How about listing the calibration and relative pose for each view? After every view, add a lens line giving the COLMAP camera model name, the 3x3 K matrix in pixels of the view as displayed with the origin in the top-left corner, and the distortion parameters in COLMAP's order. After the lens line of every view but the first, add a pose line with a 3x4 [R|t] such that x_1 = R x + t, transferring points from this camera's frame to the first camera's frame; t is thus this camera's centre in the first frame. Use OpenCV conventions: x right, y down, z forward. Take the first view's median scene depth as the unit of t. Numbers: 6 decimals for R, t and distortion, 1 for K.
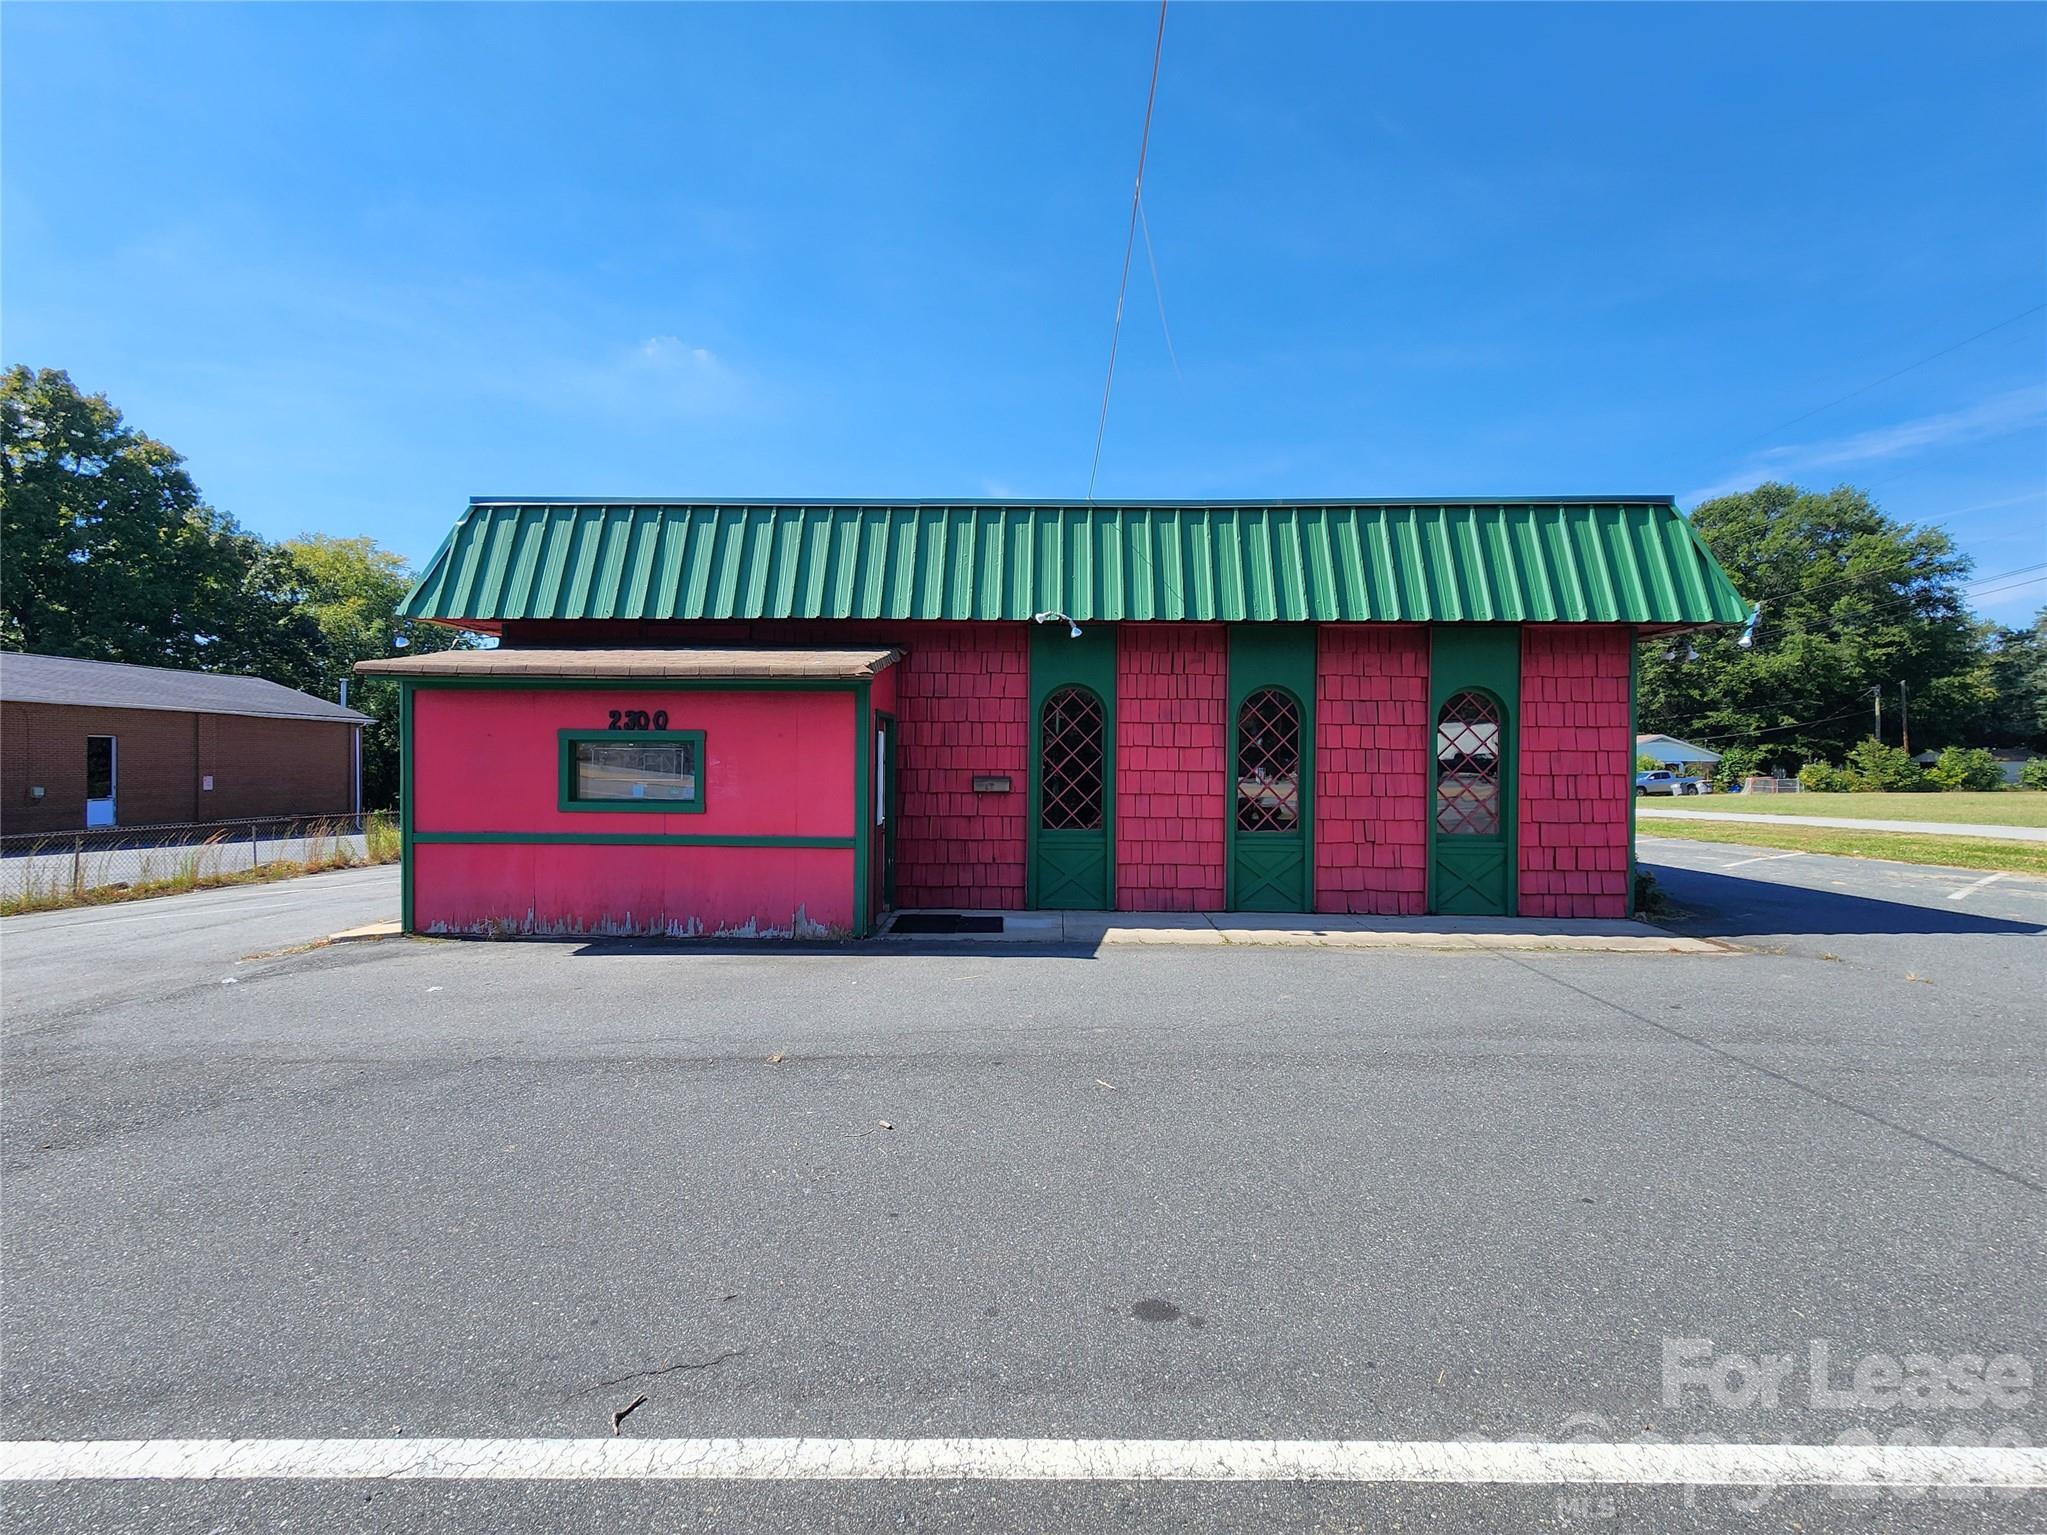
lens RADIAL K [[839.7, 0, 1030.3], [0, 839.7, 766.6], [0, 0, 1]] dist [-0.002941, 0.000358]
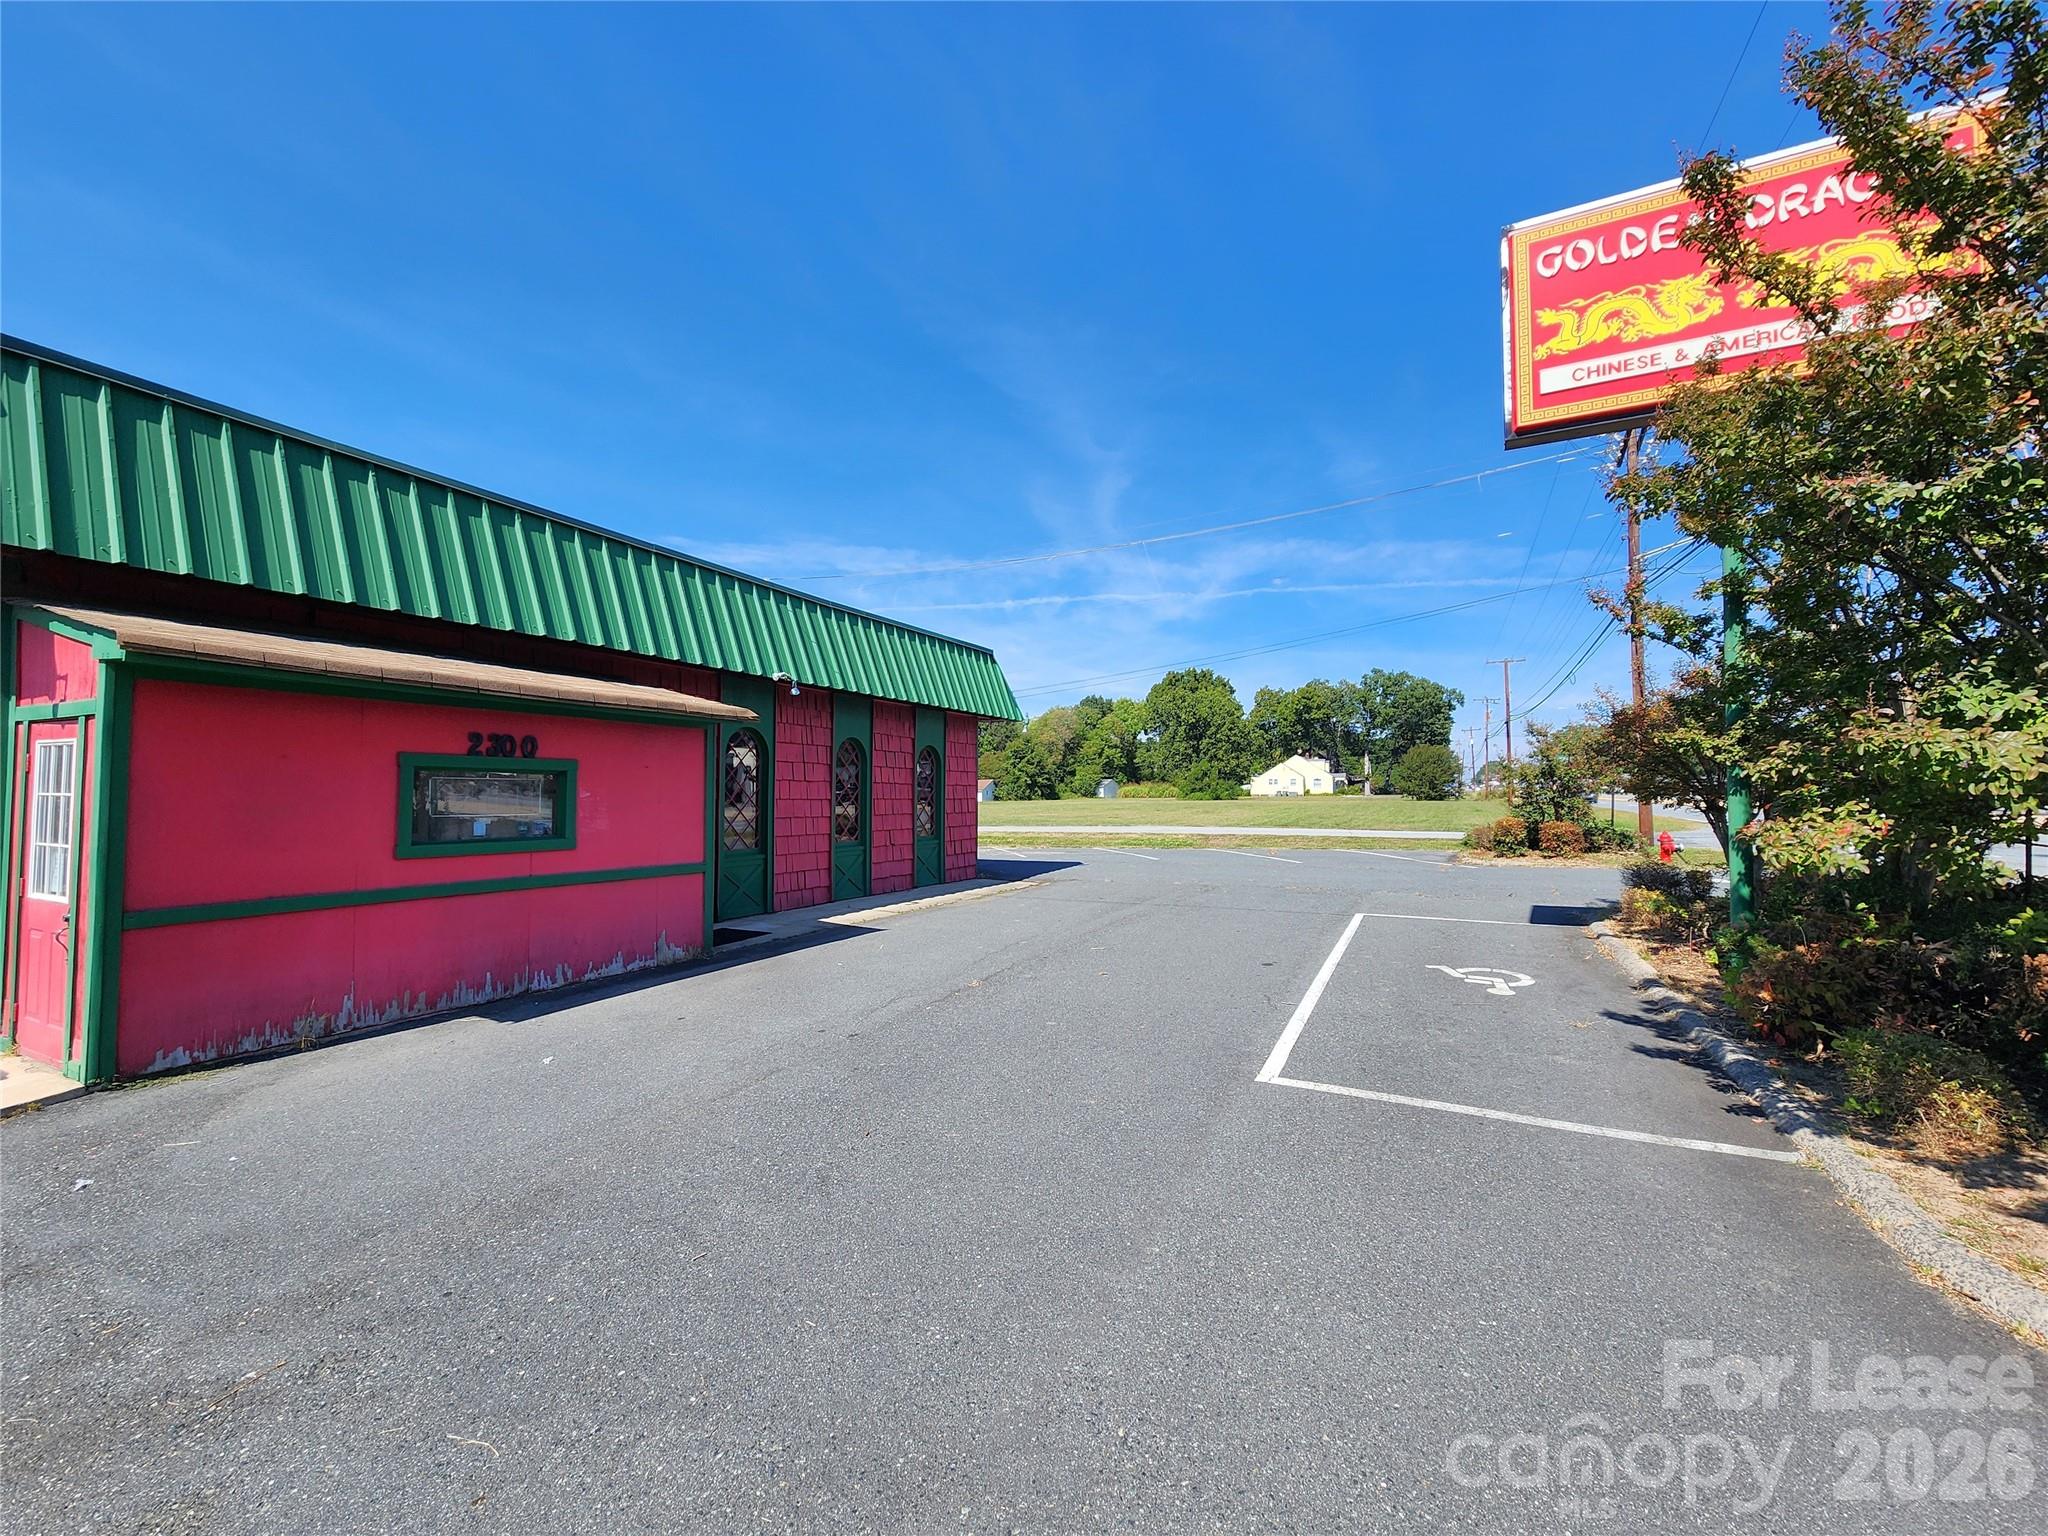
lens RADIAL K [[840.1, 0, 1027.2], [0, 840.1, 774.8], [0, 0, 1]] dist [-0.002941, 0.000358]
pose [[0.428873, 0.015420, 0.903233, -0.872085], [0.006540, 0.999775, -0.020173, -0.003944], [-0.903341, 0.014559, 0.428676, 0.128079]]
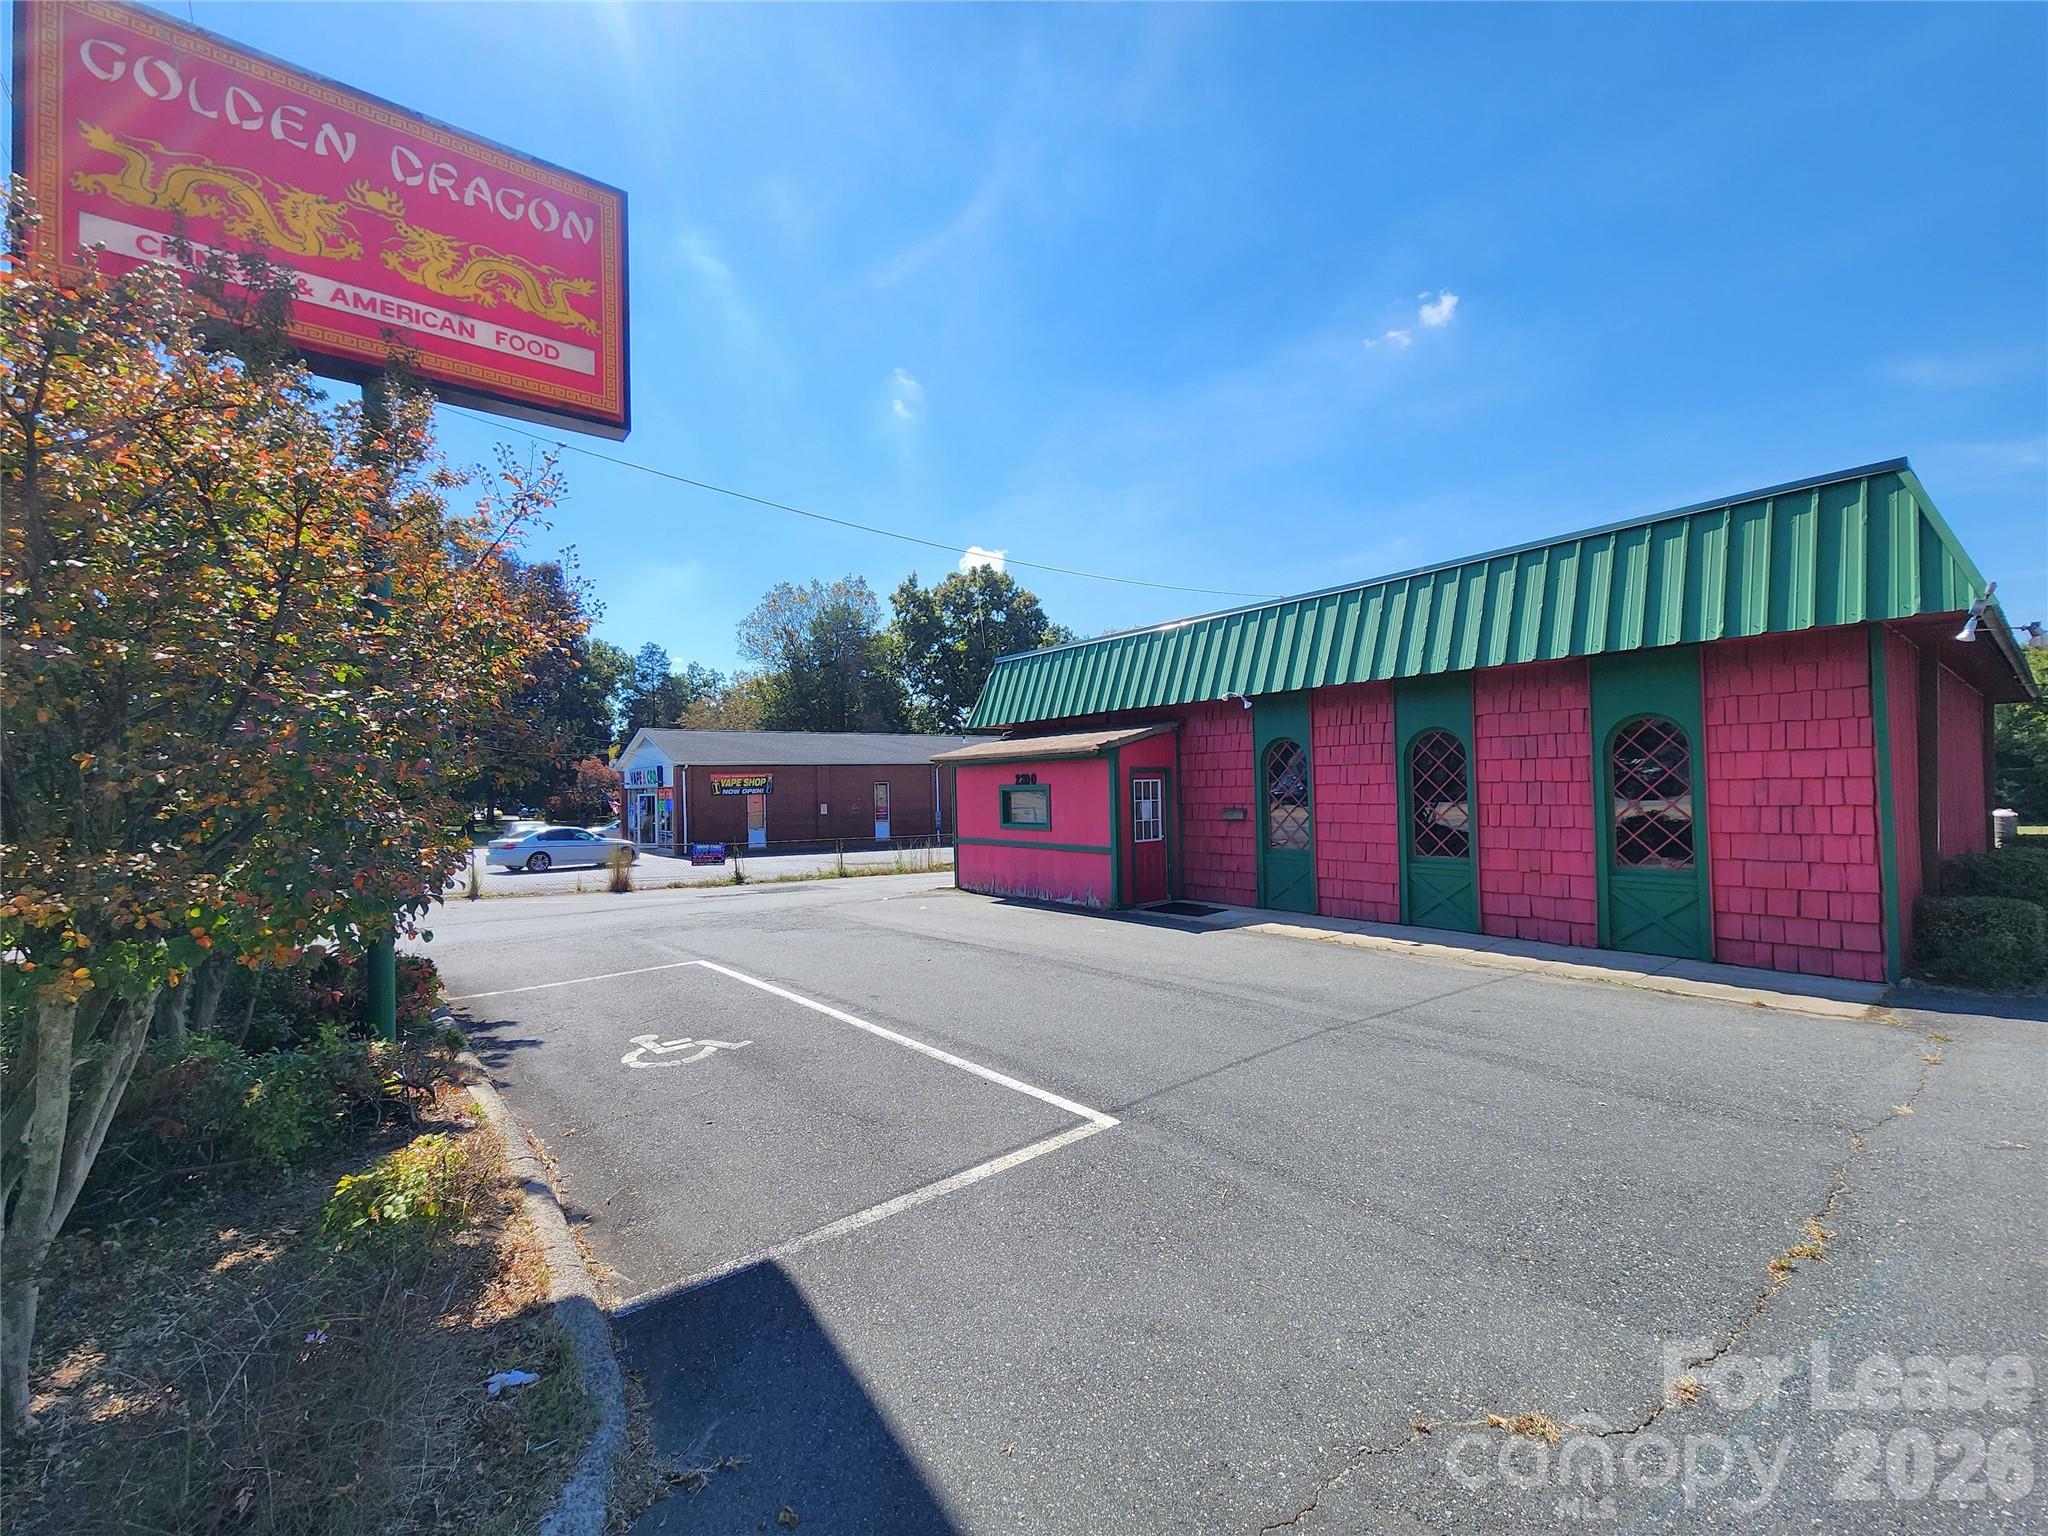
lens RADIAL K [[840.1, 0, 1030.9], [0, 840.1, 760.1], [0, 0, 1]] dist [-0.002941, 0.000358]
pose [[0.647335, -0.045129, -0.760869, 0.804908], [0.021689, 0.998932, -0.040796, -0.018804], [0.761897, 0.009906, 0.647622, -0.152108]]
